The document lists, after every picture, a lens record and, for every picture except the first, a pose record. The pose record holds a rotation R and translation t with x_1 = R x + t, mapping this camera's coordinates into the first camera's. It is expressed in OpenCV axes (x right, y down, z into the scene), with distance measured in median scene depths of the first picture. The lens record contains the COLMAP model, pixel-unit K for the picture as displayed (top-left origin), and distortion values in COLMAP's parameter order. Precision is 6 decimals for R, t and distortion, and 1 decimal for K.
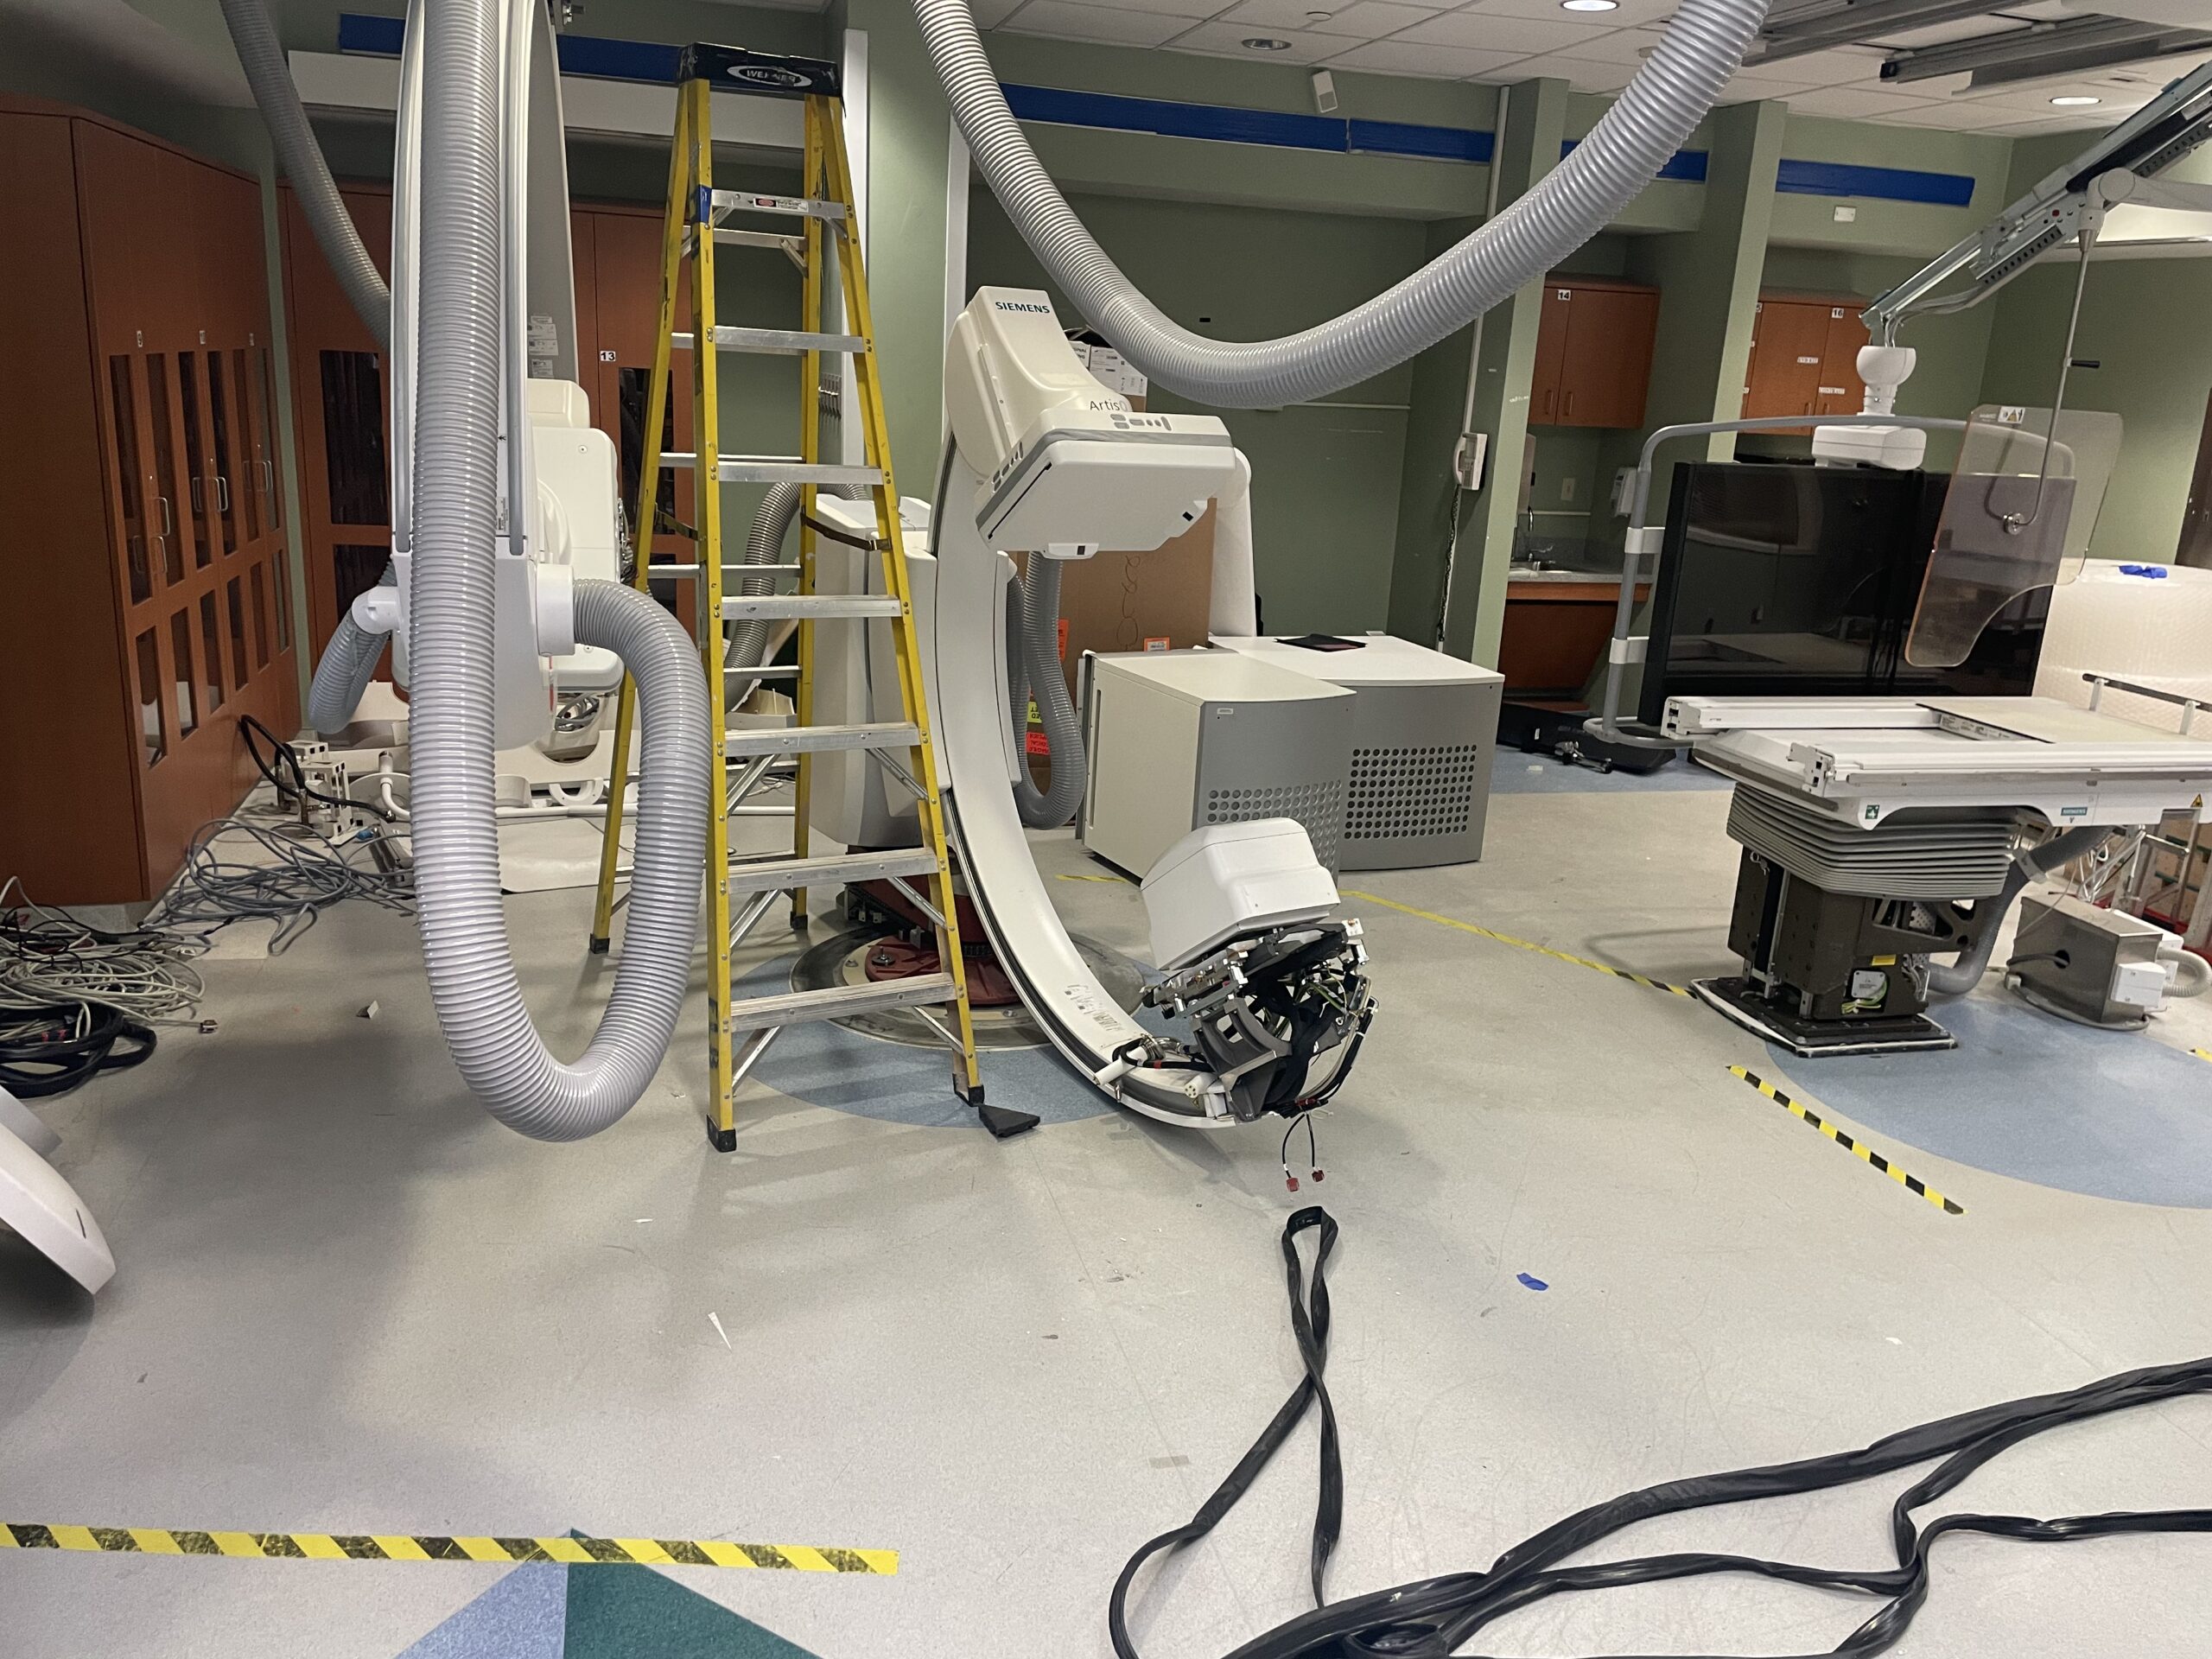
lens RADIAL K [[1737.4, 0, 1106.0], [0, 1737.4, 829.5], [0, 0, 1]] dist [0.090416, -0.114933]
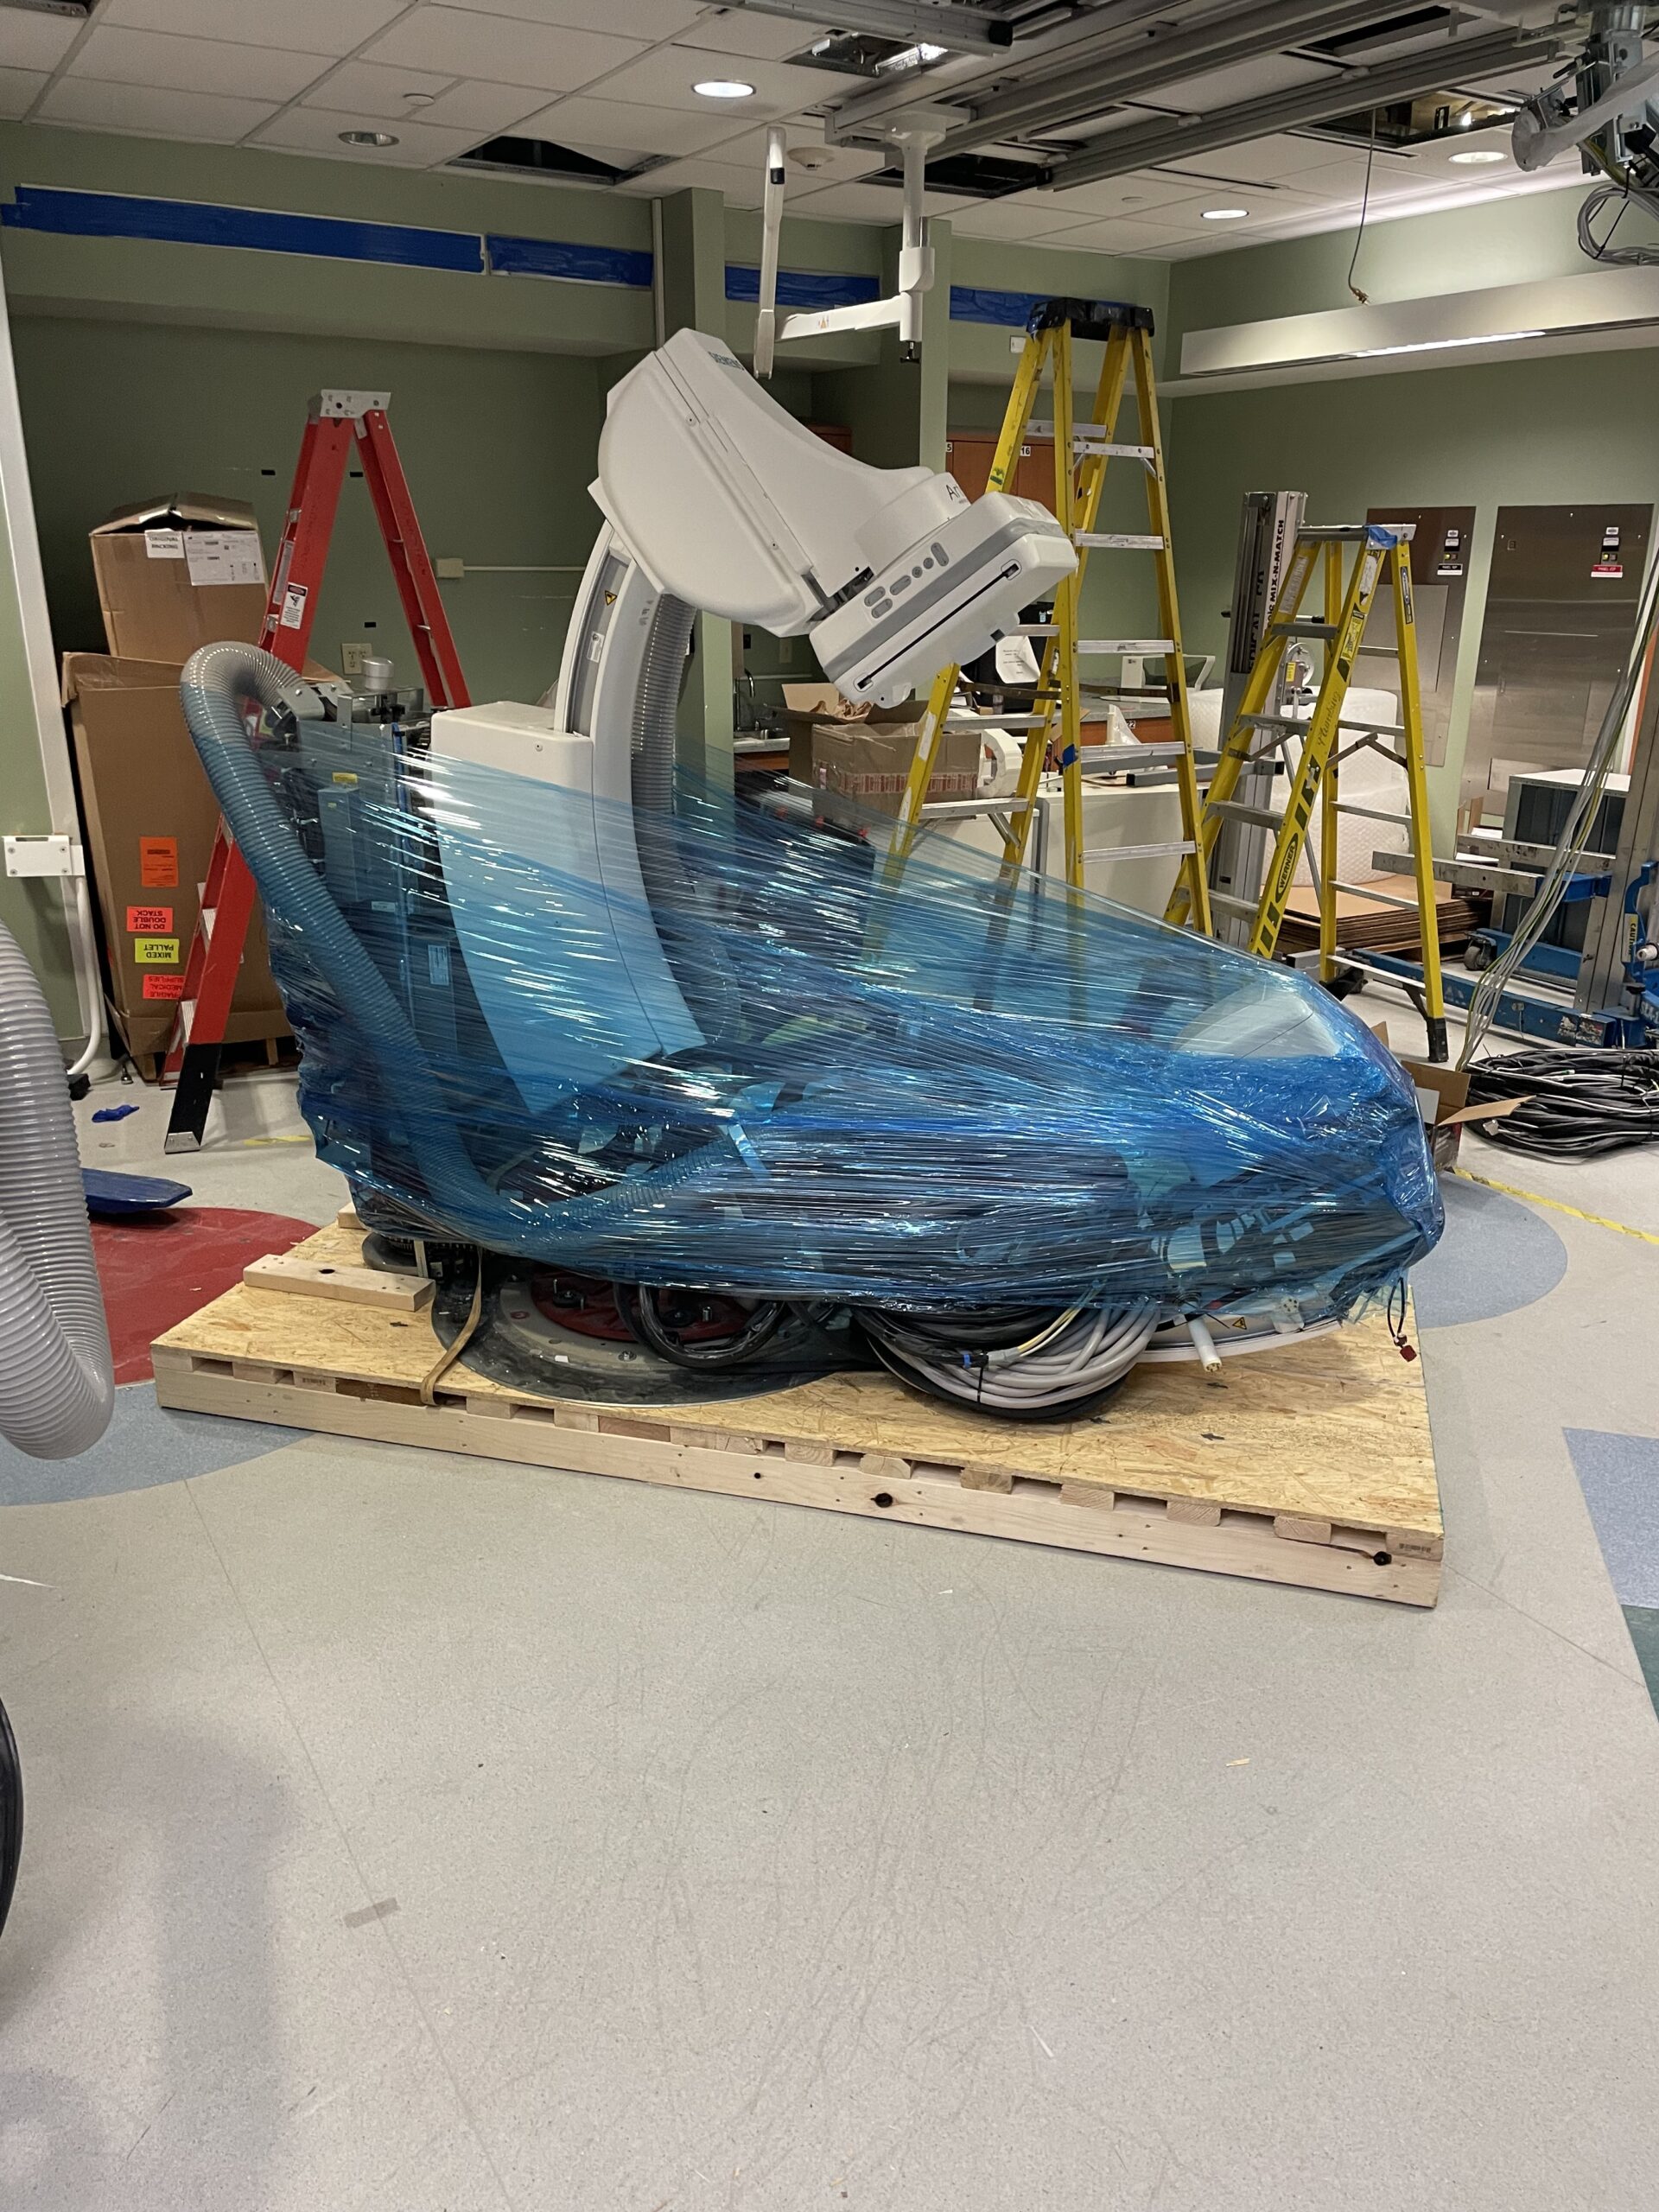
lens RADIAL K [[1698.0, 0, 871.5], [0, 1698.0, 1128.8], [0, 0, 1]] dist [0.100576, -0.106507]
pose [[0.957582, -0.135311, 0.254416, 0.049783], [0.117417, 0.989496, 0.084324, -0.012487], [-0.263154, -0.050874, 0.963412, 0.105359]]
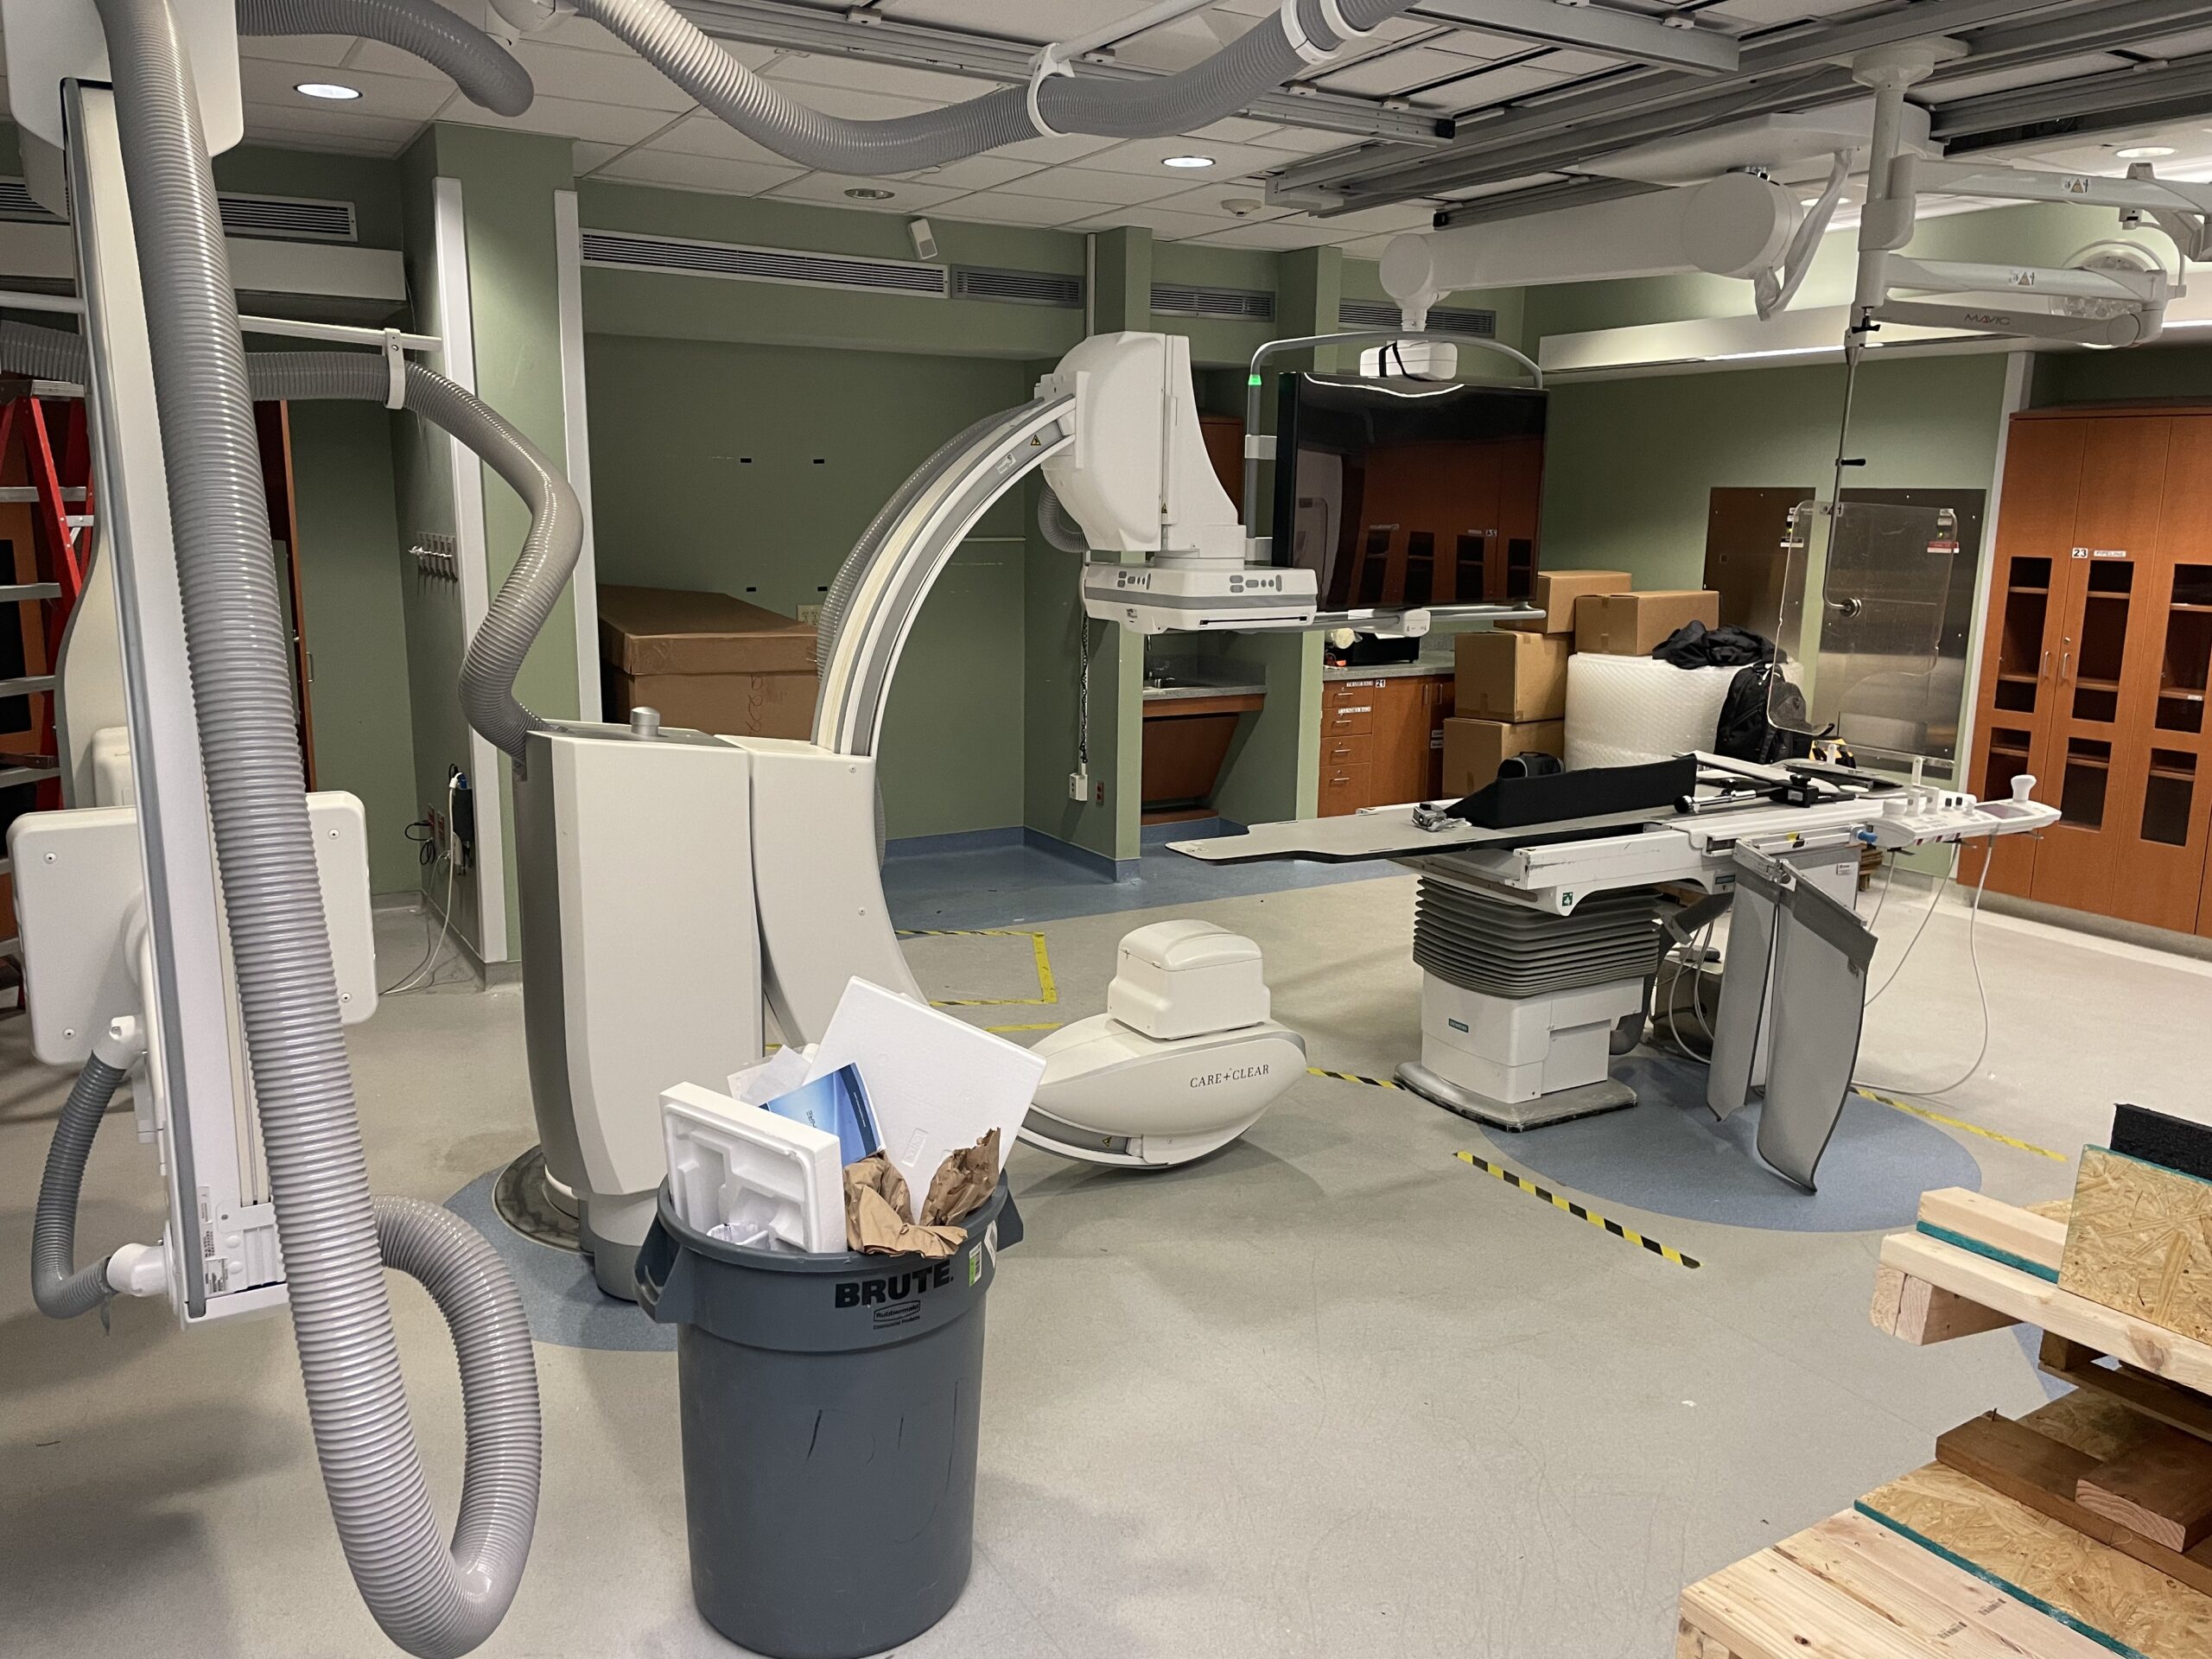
lens RADIAL K [[1737.4, 0, 1106.0], [0, 1737.4, 829.5], [0, 0, 1]] dist [0.090416, -0.114933]
pose [[0.963556, -0.091421, 0.251400, -0.071086], [0.107999, 0.992741, -0.052928, -0.018743], [-0.244736, 0.078151, 0.966435, 0.026277]]
